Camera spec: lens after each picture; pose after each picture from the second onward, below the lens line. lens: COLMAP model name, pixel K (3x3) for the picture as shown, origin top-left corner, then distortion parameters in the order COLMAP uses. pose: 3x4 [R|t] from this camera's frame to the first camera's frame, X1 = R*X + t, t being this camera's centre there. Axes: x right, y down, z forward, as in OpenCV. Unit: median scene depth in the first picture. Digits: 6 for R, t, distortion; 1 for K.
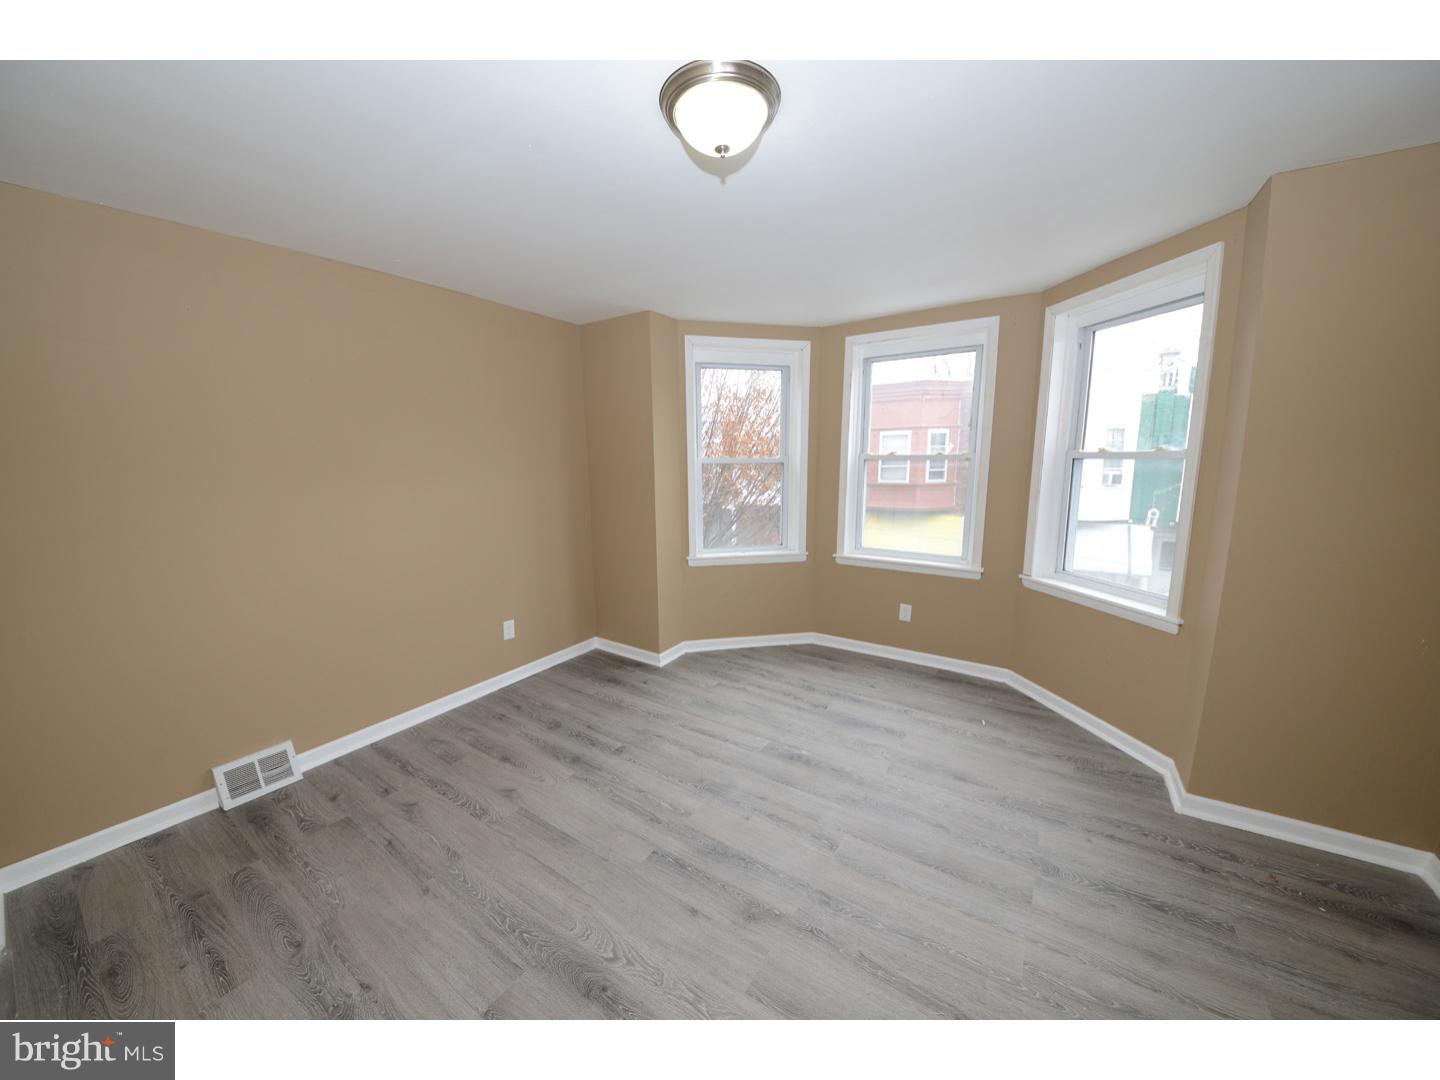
lens RADIAL K [[504.9, 0, 707.2], [0, 504.9, 530.5], [0, 0, 1]] dist [-0.007652, -0.005773]
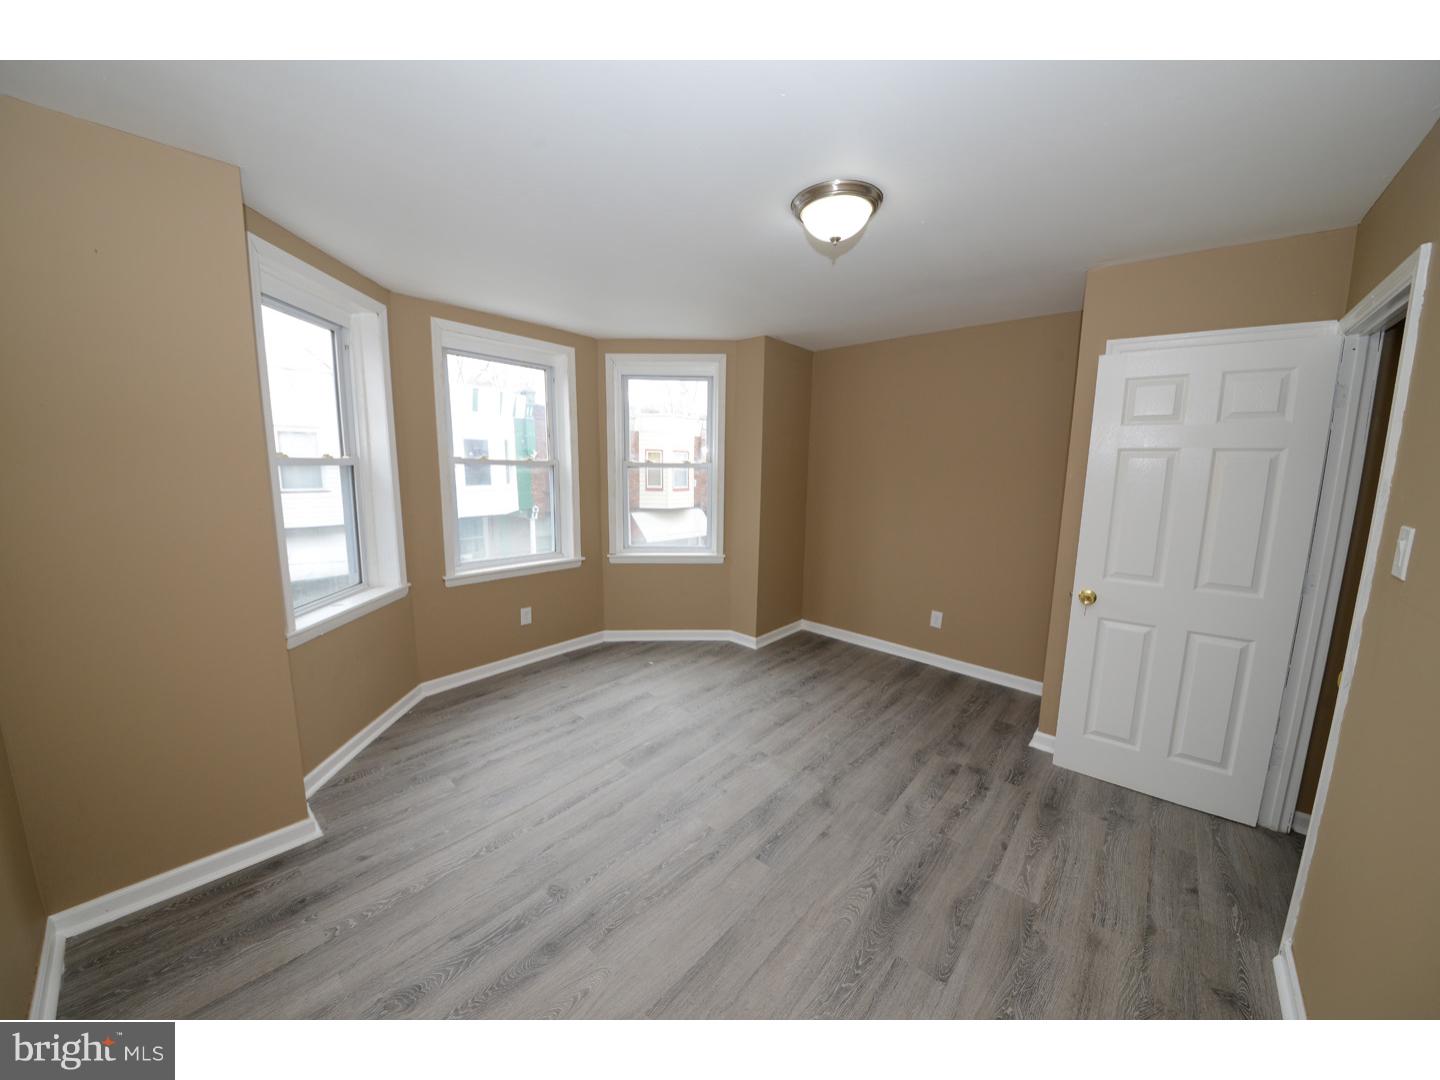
lens RADIAL K [[504.9, 0, 719.8], [0, 504.9, 545.0], [0, 0, 1]] dist [-0.007652, -0.005773]
pose [[0.134874, -0.150803, 0.979320, -0.723236], [0.132082, 0.982267, 0.133066, -0.086322], [-0.982020, 0.111403, 0.152401, 0.609243]]
